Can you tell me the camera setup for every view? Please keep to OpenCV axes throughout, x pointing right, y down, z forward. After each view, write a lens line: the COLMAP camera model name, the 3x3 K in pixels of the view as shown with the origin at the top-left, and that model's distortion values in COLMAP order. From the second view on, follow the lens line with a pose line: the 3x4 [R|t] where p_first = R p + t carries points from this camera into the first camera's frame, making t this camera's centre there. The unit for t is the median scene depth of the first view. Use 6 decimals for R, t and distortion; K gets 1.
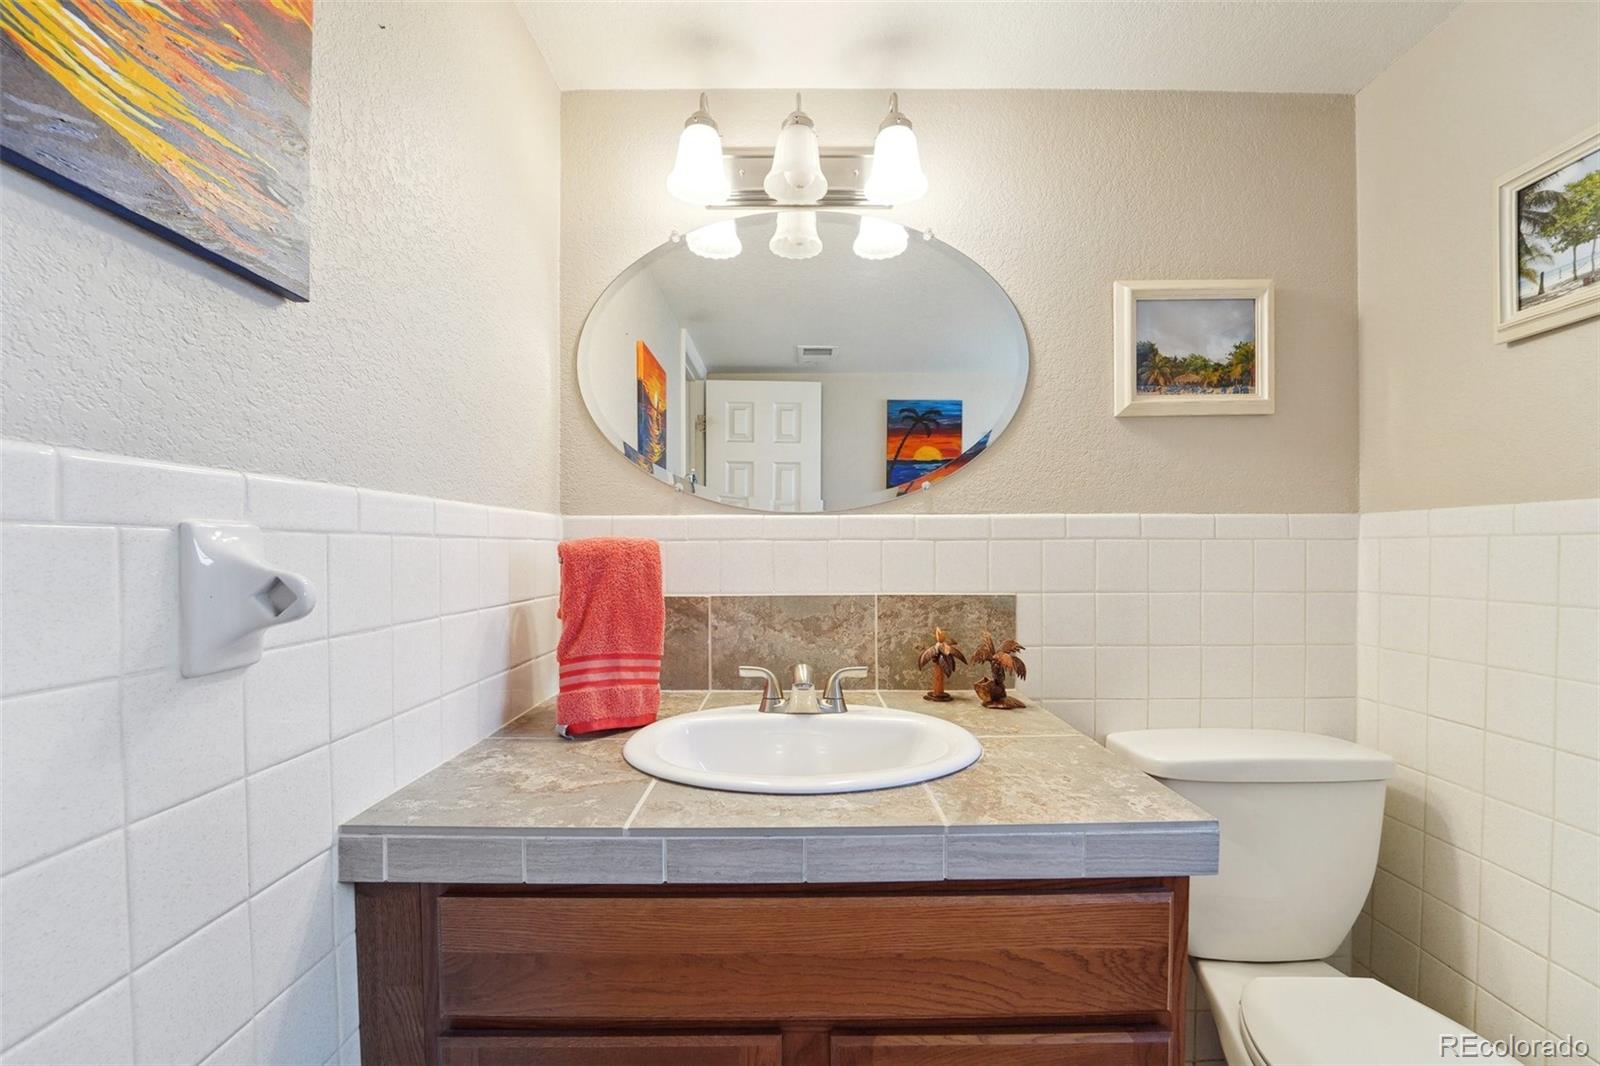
lens RADIAL K [[677.2, 0, 832.3], [0, 677.2, 558.9], [0, 0, 1]] dist [-0.000579, -0.007252]
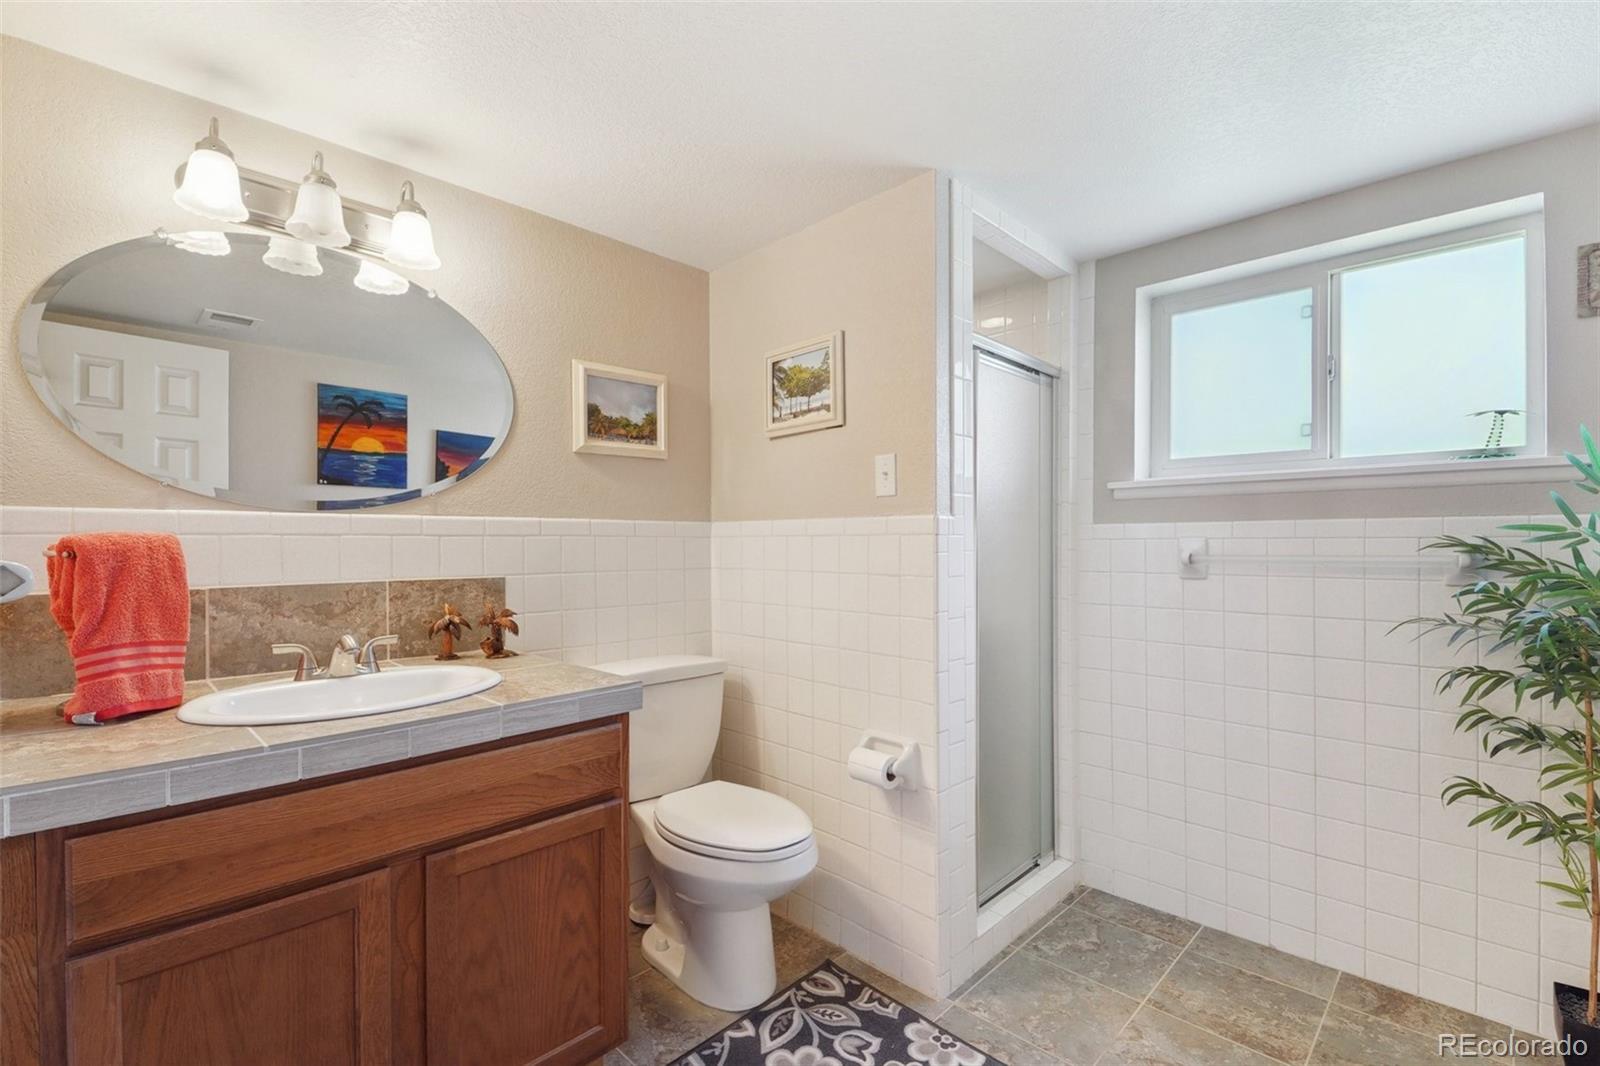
lens RADIAL K [[702.9, 0, 802.5], [0, 702.9, 546.6], [0, 0, 1]] dist [-0.042829, -0.002228]
pose [[0.724833, -0.004177, 0.688912, -0.281197], [0.010354, 0.999935, -0.004830, 0.005941], [-0.688847, 0.010634, 0.724829, -0.458414]]
